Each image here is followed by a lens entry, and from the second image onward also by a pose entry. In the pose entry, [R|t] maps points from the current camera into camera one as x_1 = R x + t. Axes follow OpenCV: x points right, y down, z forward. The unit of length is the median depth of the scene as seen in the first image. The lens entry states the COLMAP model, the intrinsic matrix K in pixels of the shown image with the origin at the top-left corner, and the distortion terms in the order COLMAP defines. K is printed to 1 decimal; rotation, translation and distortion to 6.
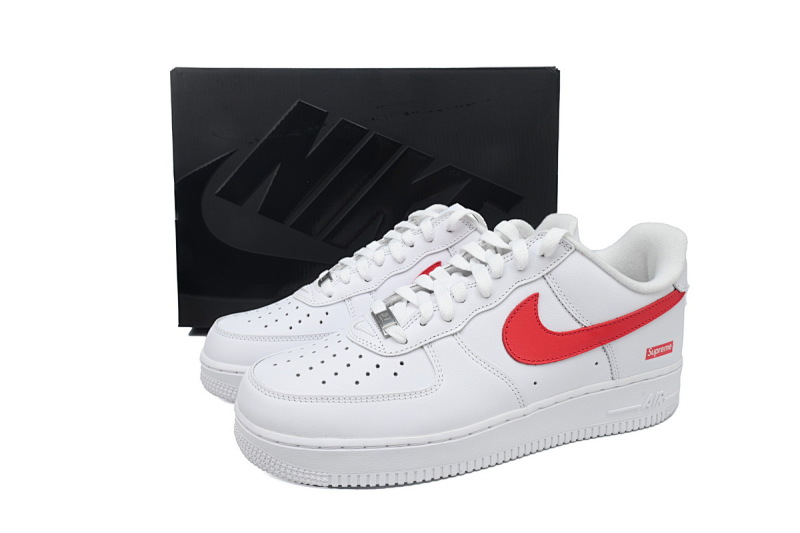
lens RADIAL K [[551.2, 0, 400.0], [0, 551.2, 266.5], [0, 0, 1]] dist [-0.000394, -0.000443]
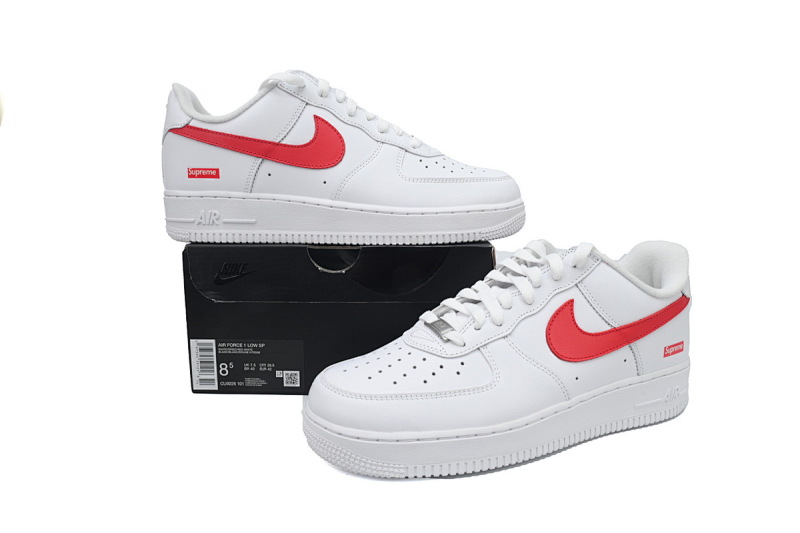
lens RADIAL K [[551.2, 0, 400.0], [0, 551.2, 266.5], [0, 0, 1]] dist [-0.000394, -0.000443]
pose [[0.996163, -0.022319, 0.084625, -0.203147], [0.029538, 0.995941, -0.085029, 0.068059], [-0.082383, 0.087202, 0.992778, -0.108993]]
